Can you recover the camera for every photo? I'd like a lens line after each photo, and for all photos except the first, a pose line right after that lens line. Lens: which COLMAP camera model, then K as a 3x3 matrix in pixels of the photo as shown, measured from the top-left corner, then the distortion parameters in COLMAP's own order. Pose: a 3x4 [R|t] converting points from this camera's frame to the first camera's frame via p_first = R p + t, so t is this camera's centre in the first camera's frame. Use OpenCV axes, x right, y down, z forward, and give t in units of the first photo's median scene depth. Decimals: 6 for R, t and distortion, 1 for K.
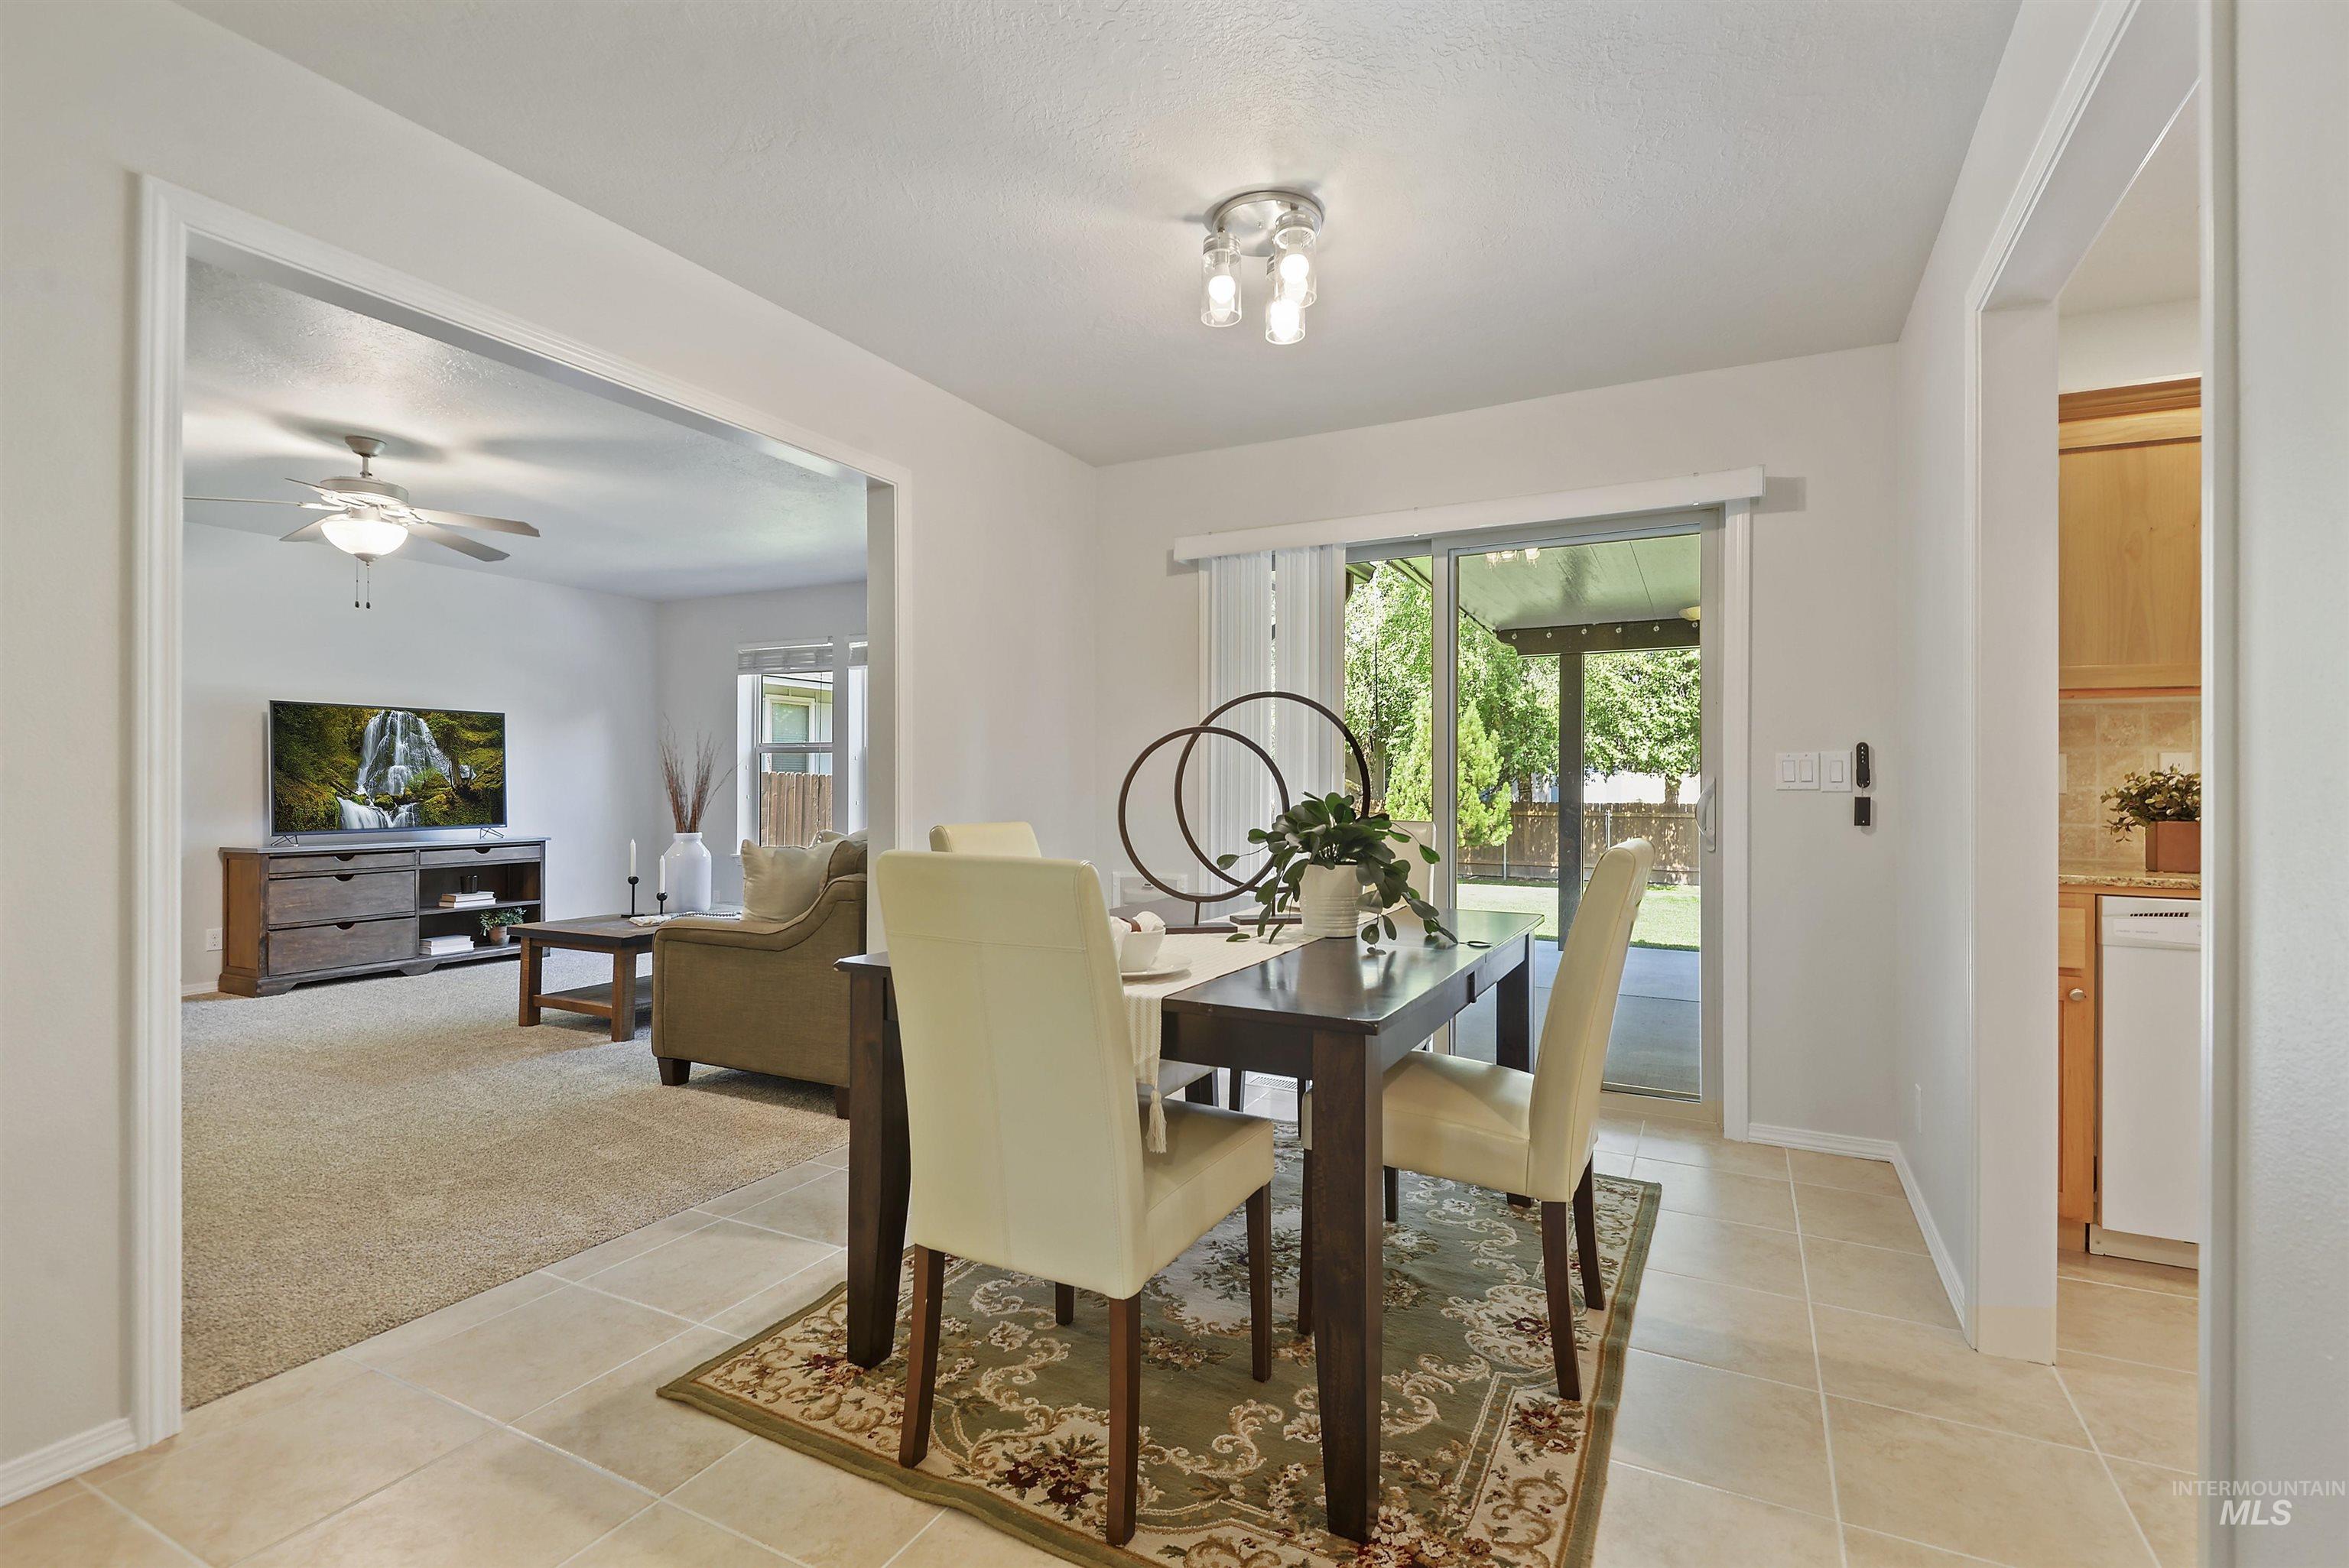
lens RADIAL K [[1072.4, 0, 1144.4], [0, 1072.4, 775.2], [0, 0, 1]] dist [0.009274, -0.009181]
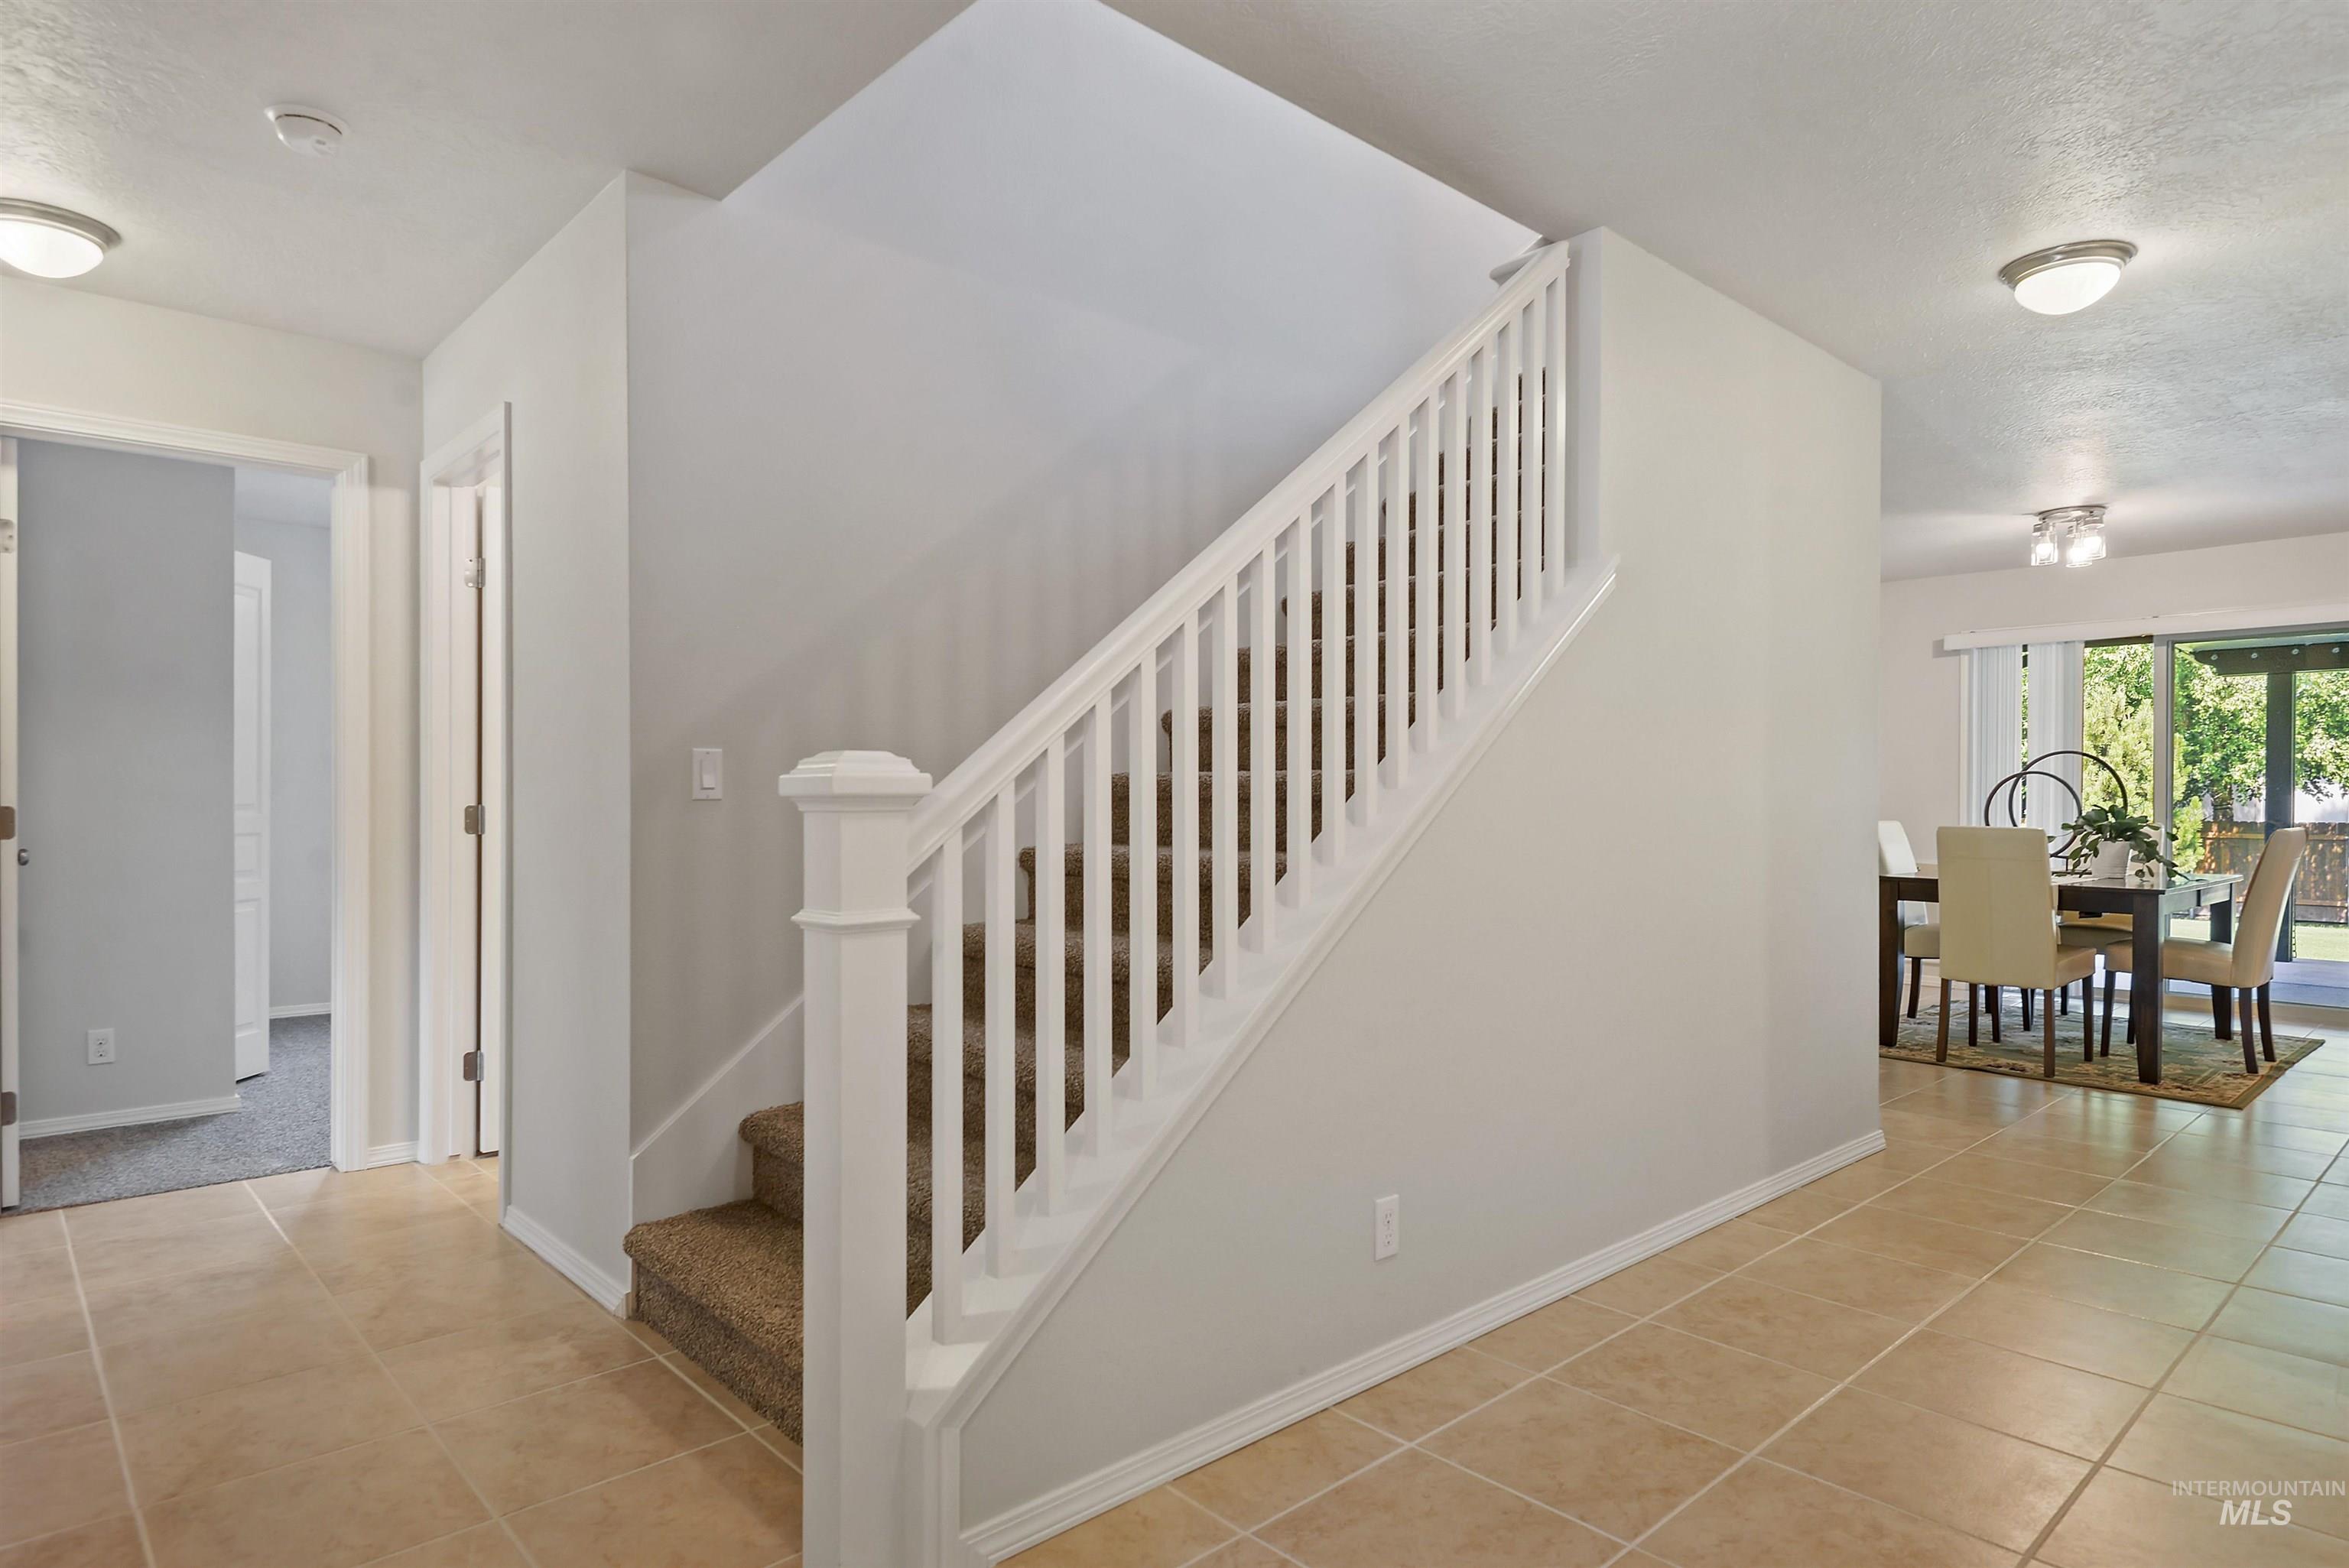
lens RADIAL K [[1281.6, 0, 1195.6], [0, 1281.6, 809.0], [0, 0, 1]] dist [0.016982, -0.007678]
pose [[0.946367, 0.001559, -0.323089, -2.282126], [0.003781, 0.999866, 0.015897, -0.073594], [0.323071, -0.016266, 0.946235, -6.257453]]
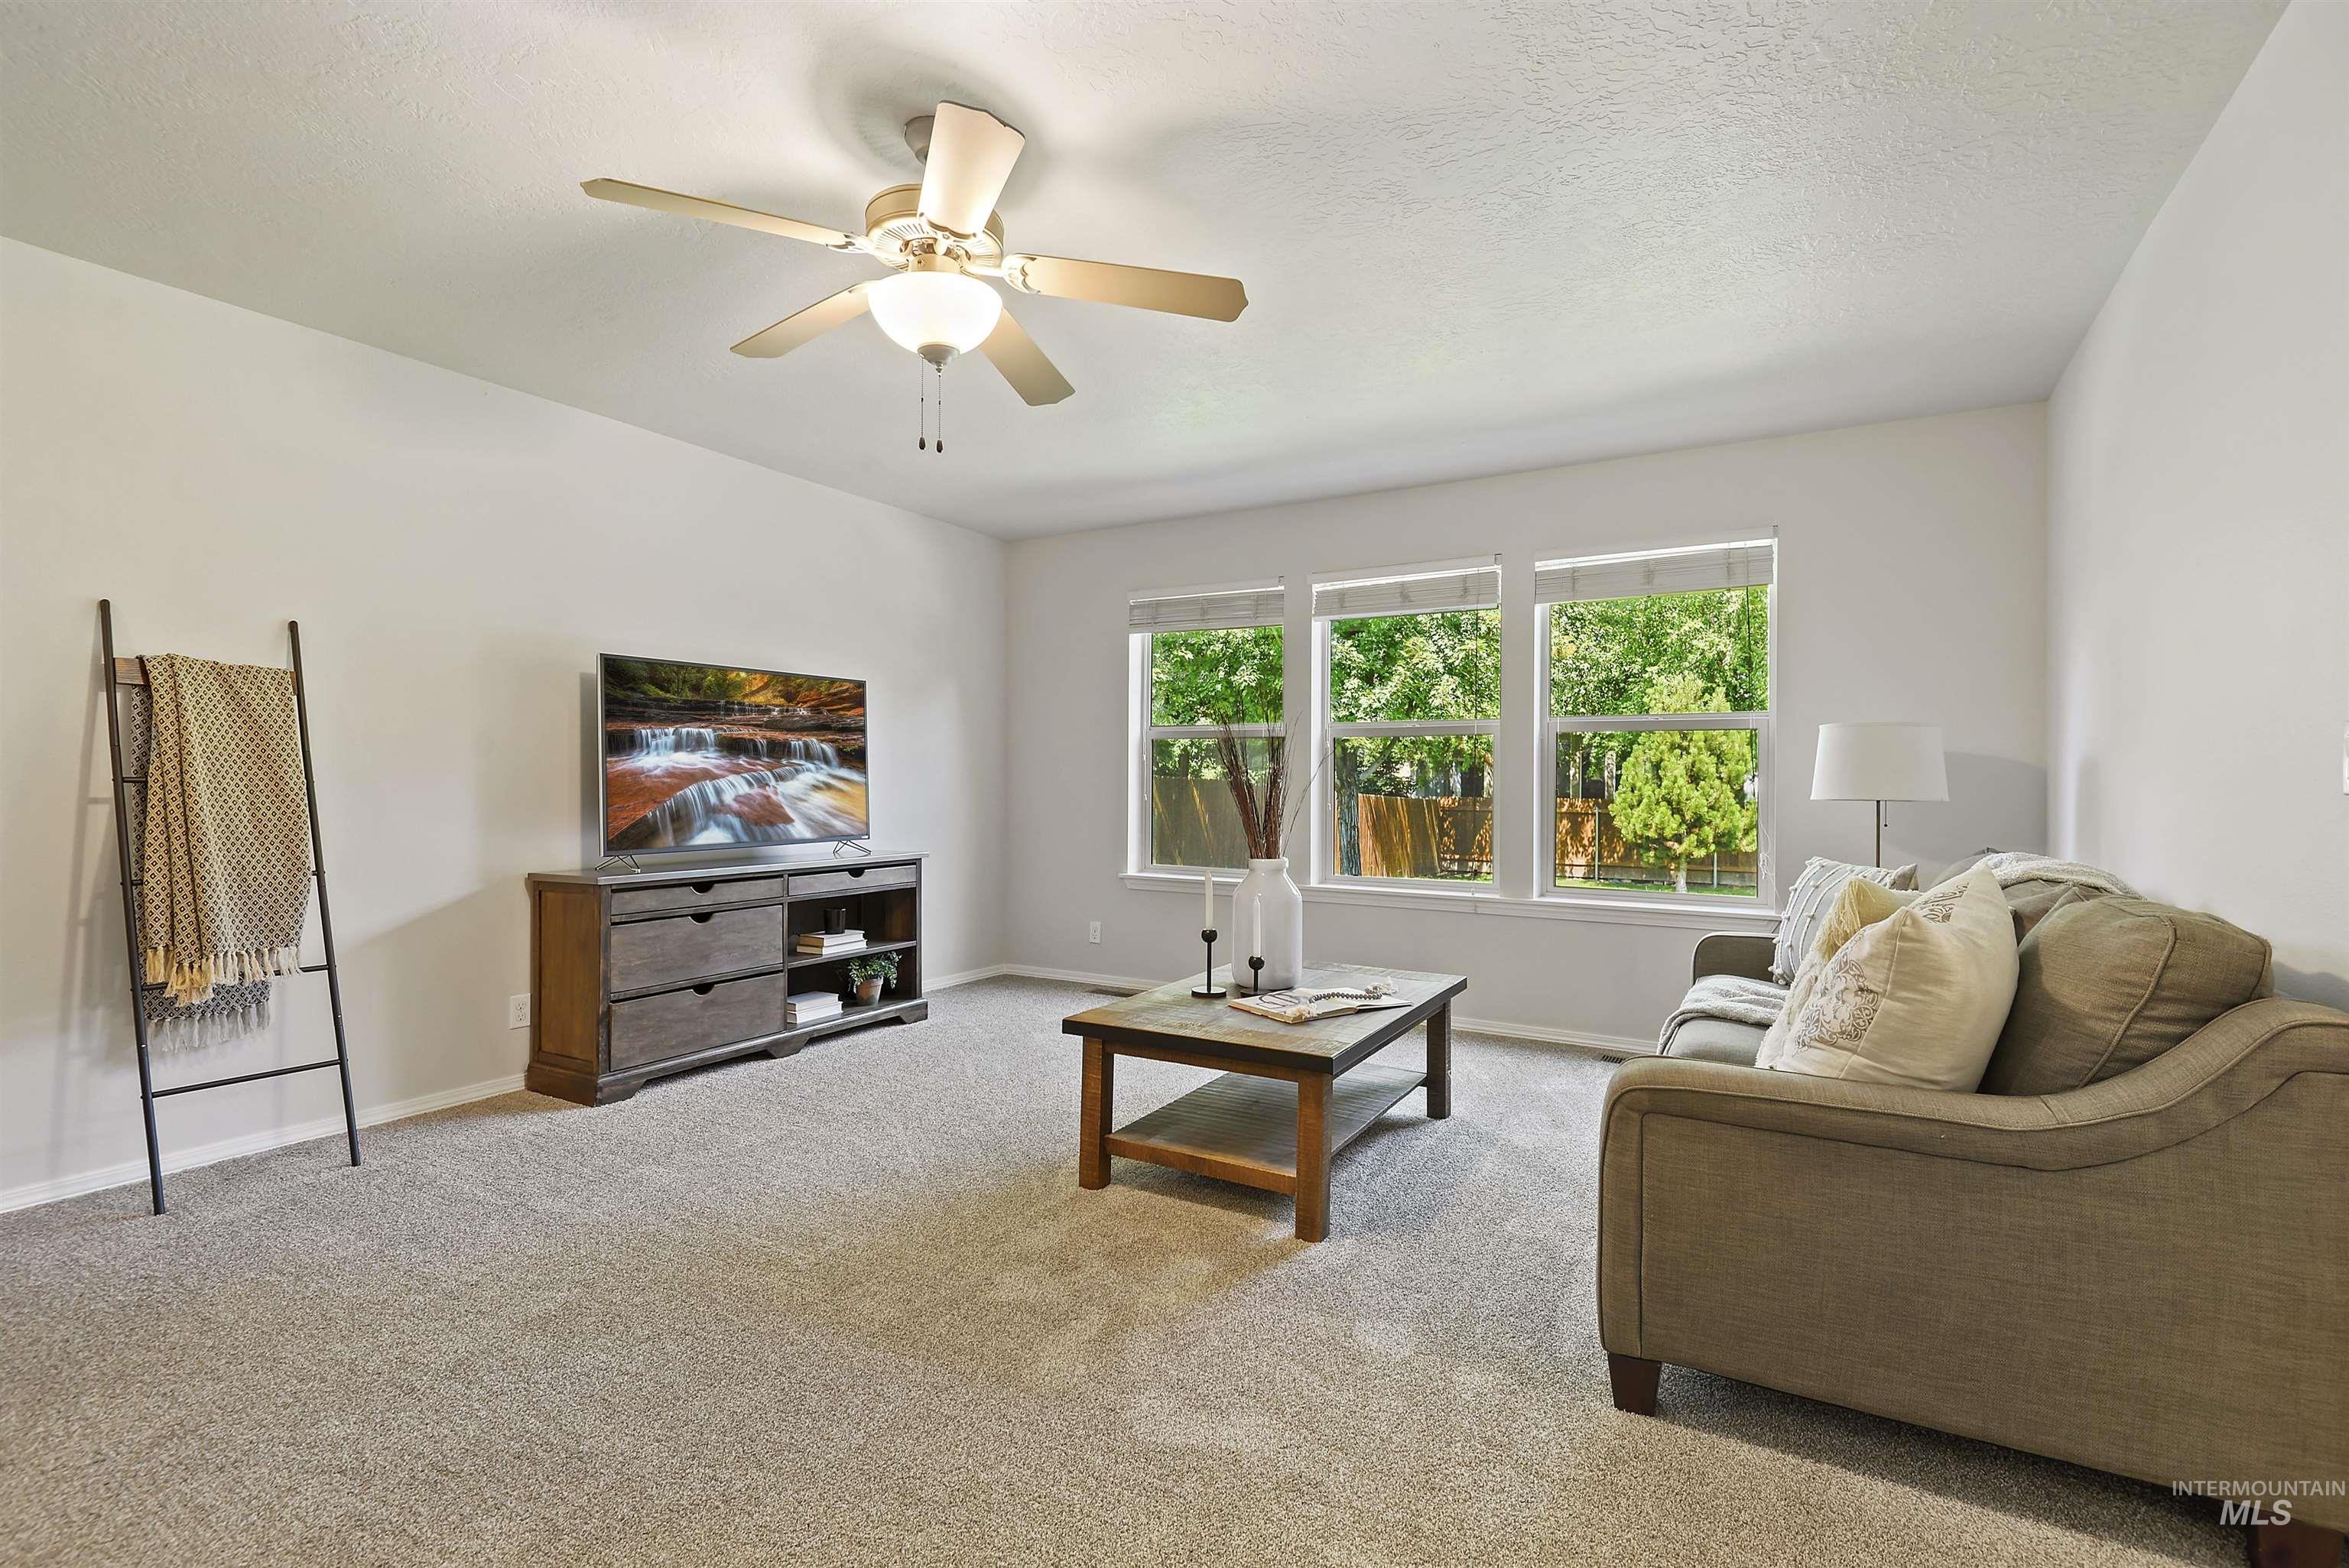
lens RADIAL K [[1072.4, 0, 1175.7], [0, 1072.4, 780.5], [0, 0, 1]] dist [0.009274, -0.009181]
pose [[0.999100, 0.004253, -0.042197, -0.369275], [-0.003855, 0.999947, 0.009503, 0.001590], [0.042235, -0.009332, 0.999064, 0.300000]]
